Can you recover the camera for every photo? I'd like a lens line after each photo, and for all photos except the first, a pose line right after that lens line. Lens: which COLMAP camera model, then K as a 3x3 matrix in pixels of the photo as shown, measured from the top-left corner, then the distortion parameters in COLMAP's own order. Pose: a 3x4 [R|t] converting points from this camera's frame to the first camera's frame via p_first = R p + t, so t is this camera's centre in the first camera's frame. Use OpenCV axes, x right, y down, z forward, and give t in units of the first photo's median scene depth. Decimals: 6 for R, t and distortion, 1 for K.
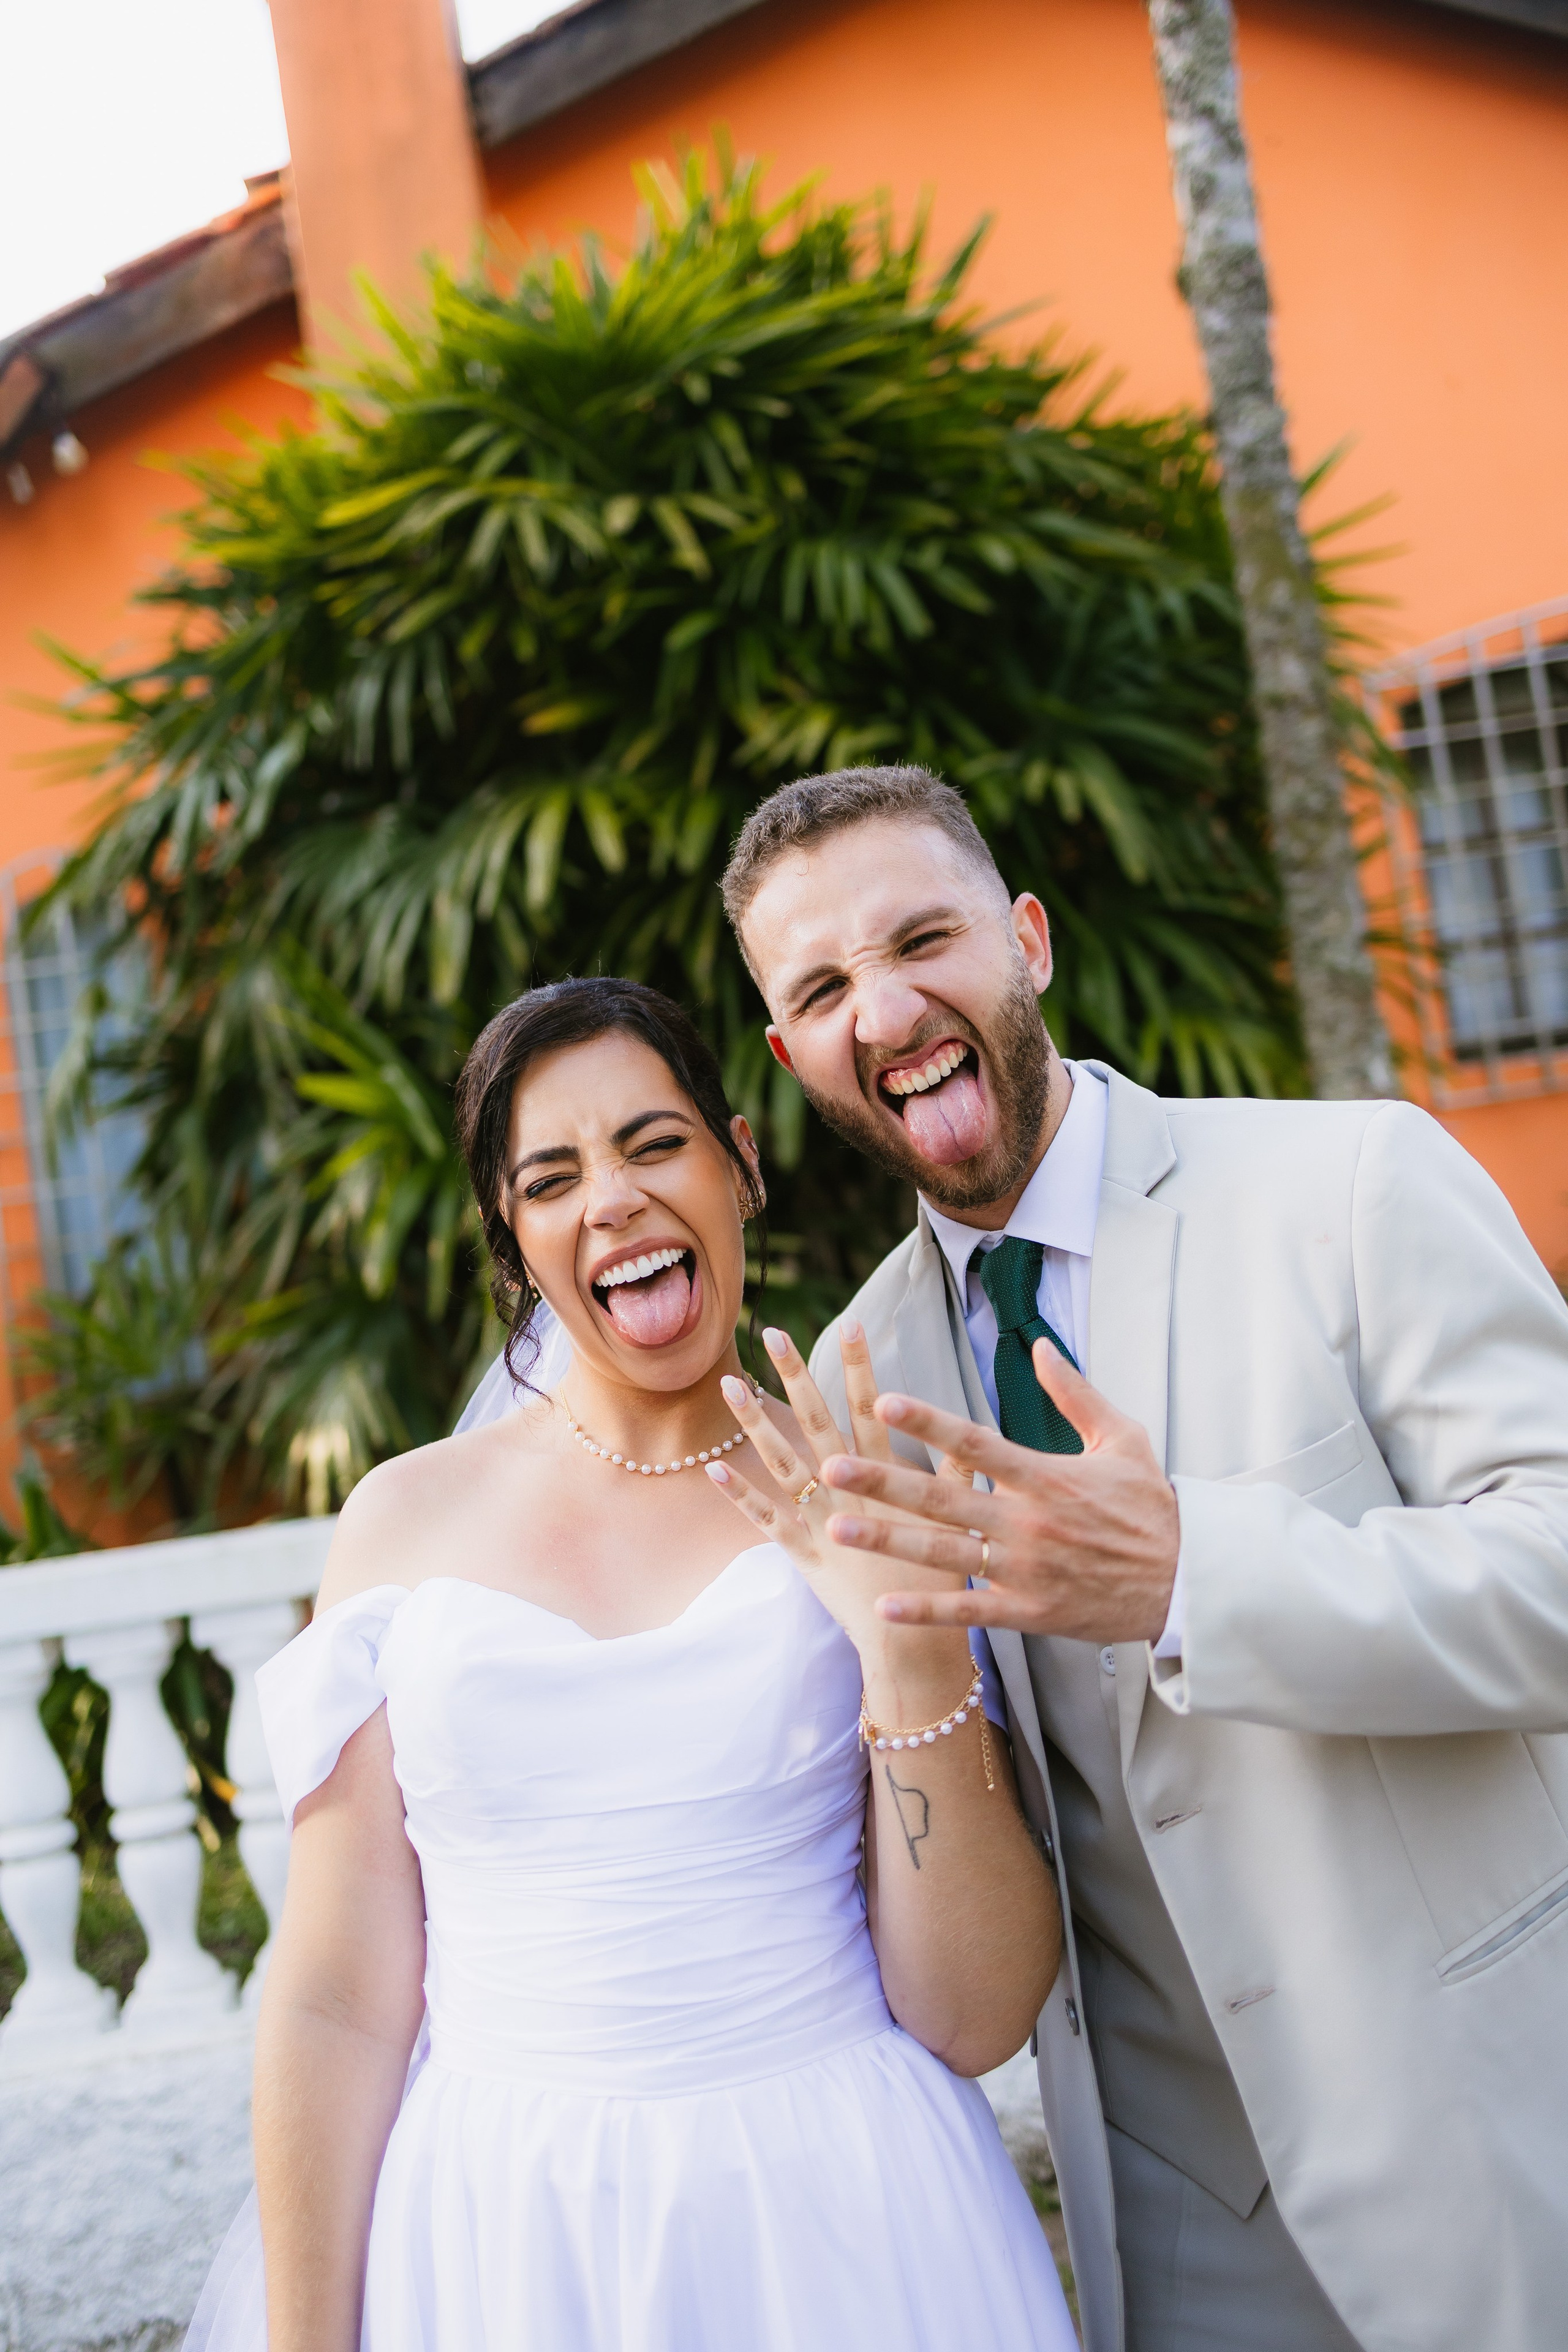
lens RADIAL K [[2282.7, 0, 759.6], [0, 2282.7, 1184.4], [0, 0, 1]] dist [0.015962, -0.030823]
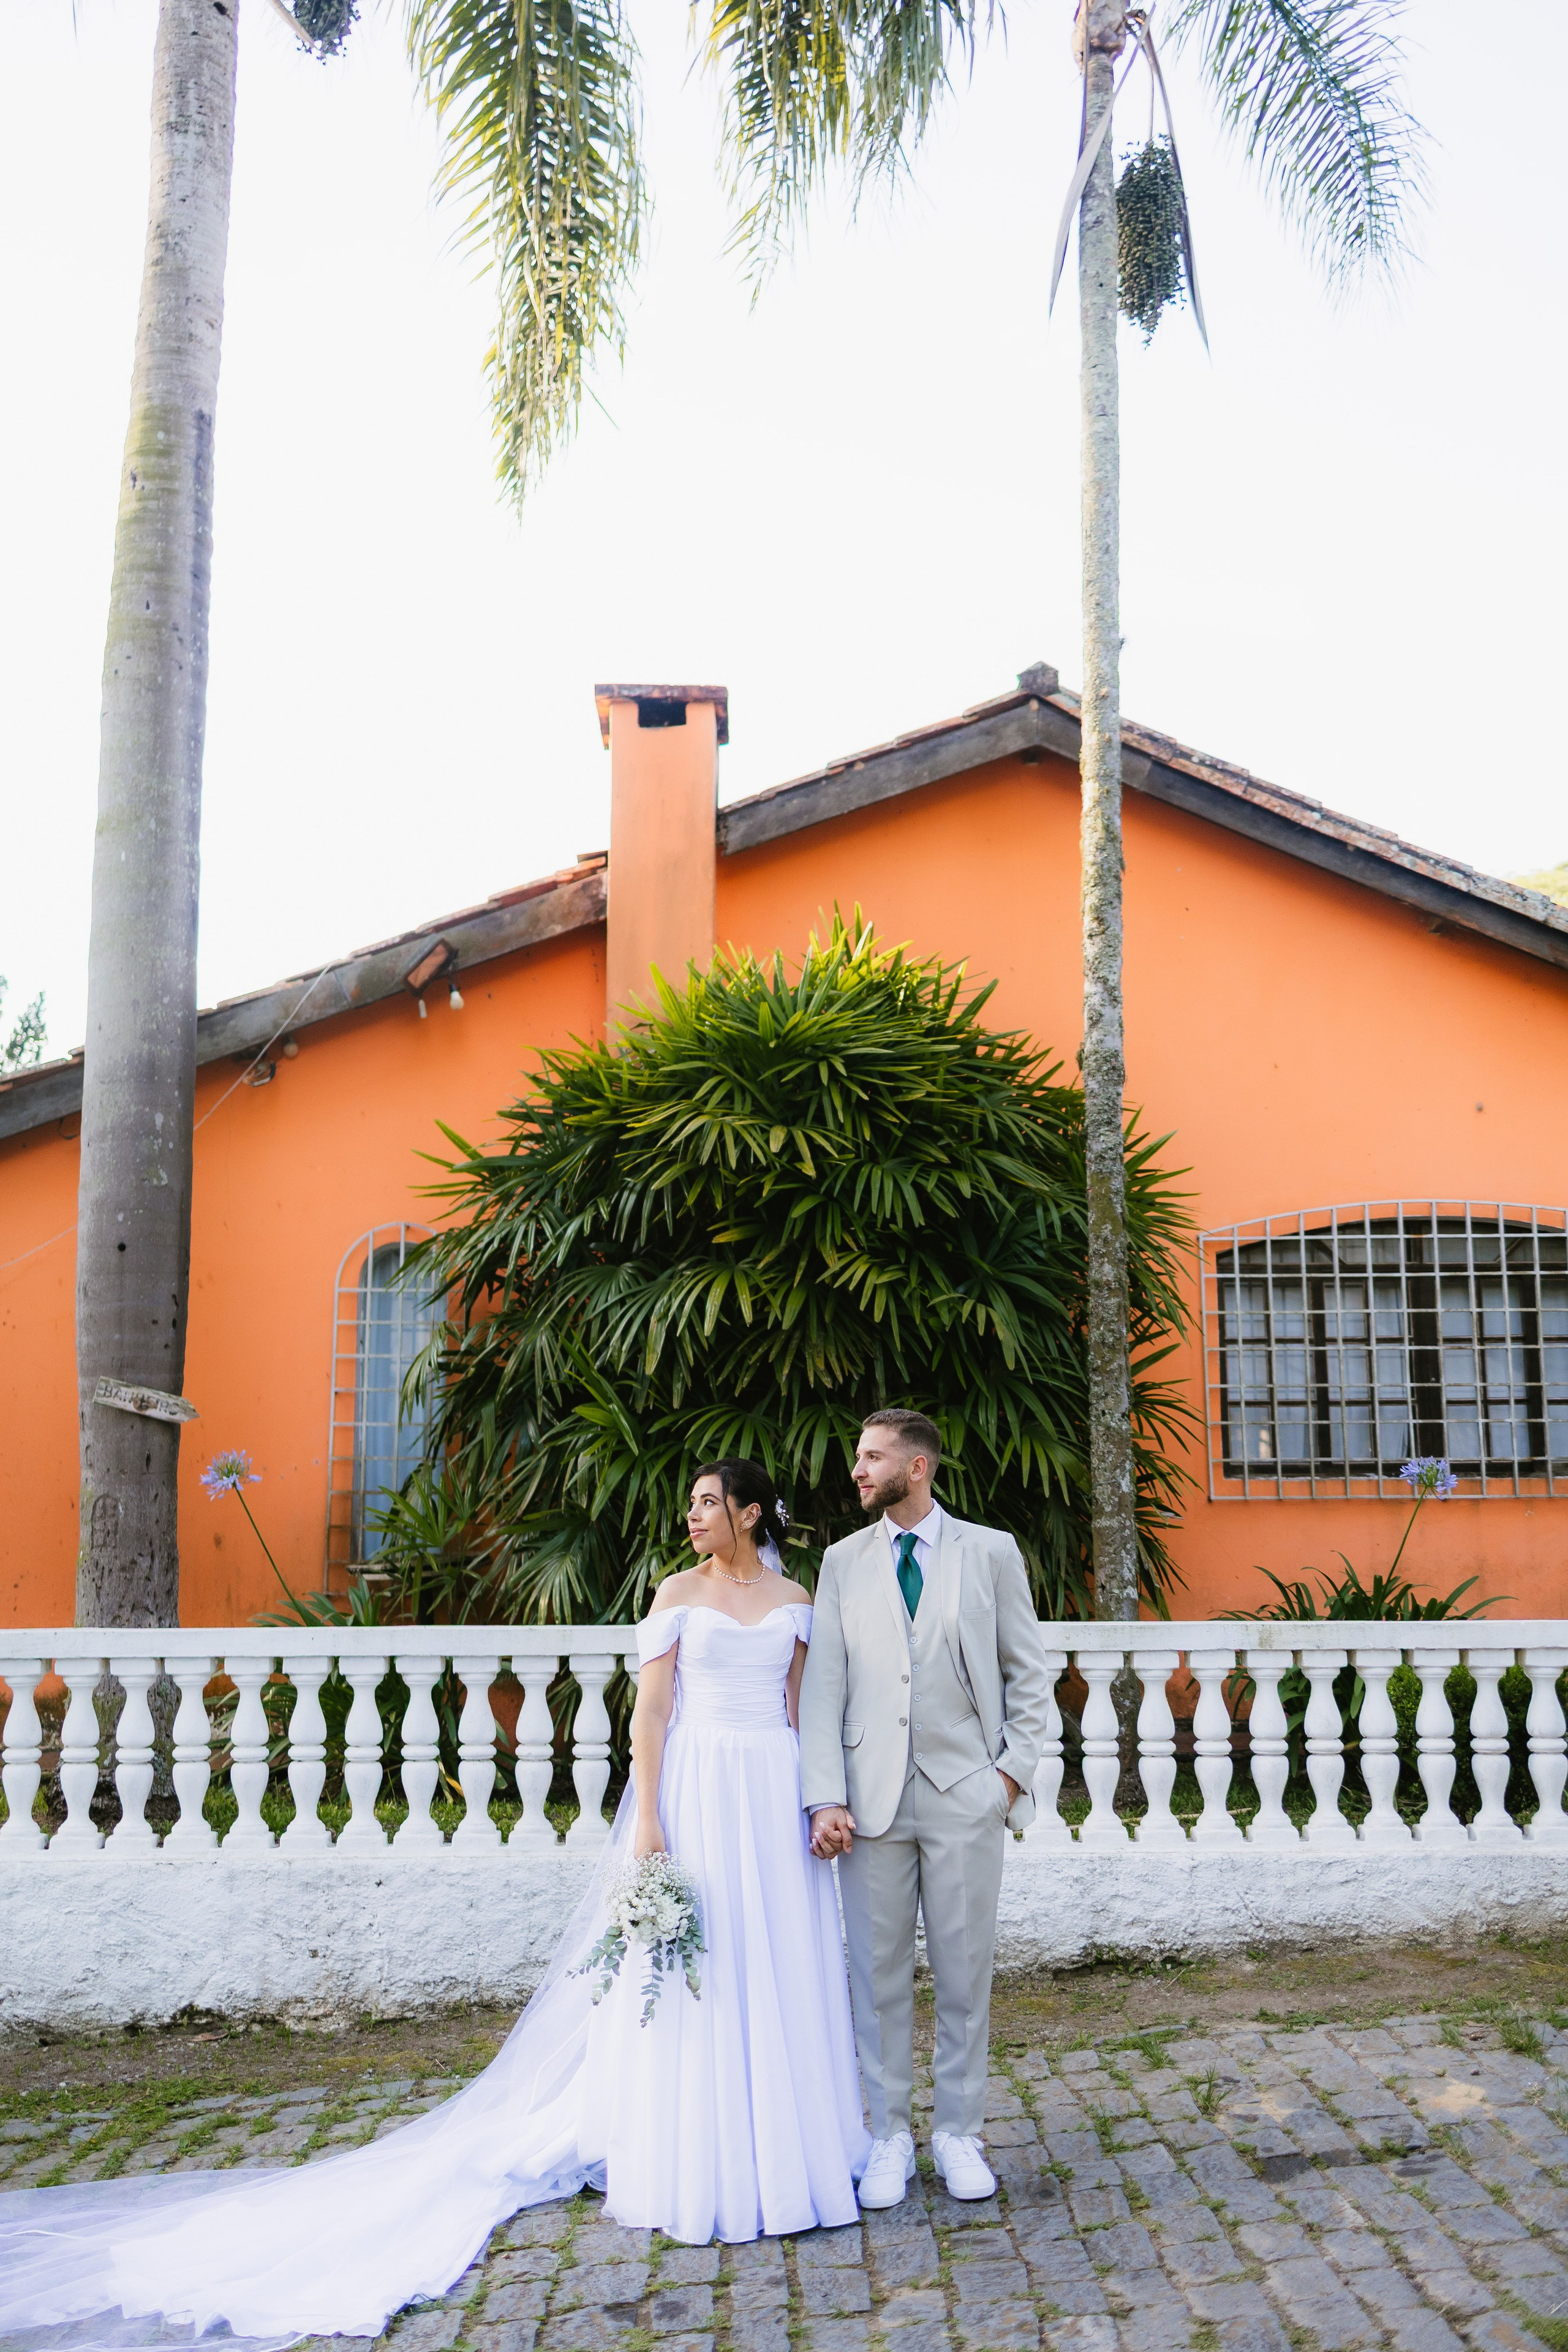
lens RADIAL K [[2273.6, 0, 772.4], [0, 2273.6, 1218.7], [0, 0, 1]] dist [-0.049910, 0.005308]
pose [[0.989153, 0.146023, -0.015925, -0.021858], [-0.146881, 0.984363, -0.097236, -0.035562], [0.001478, 0.098521, 0.995134, -0.853870]]
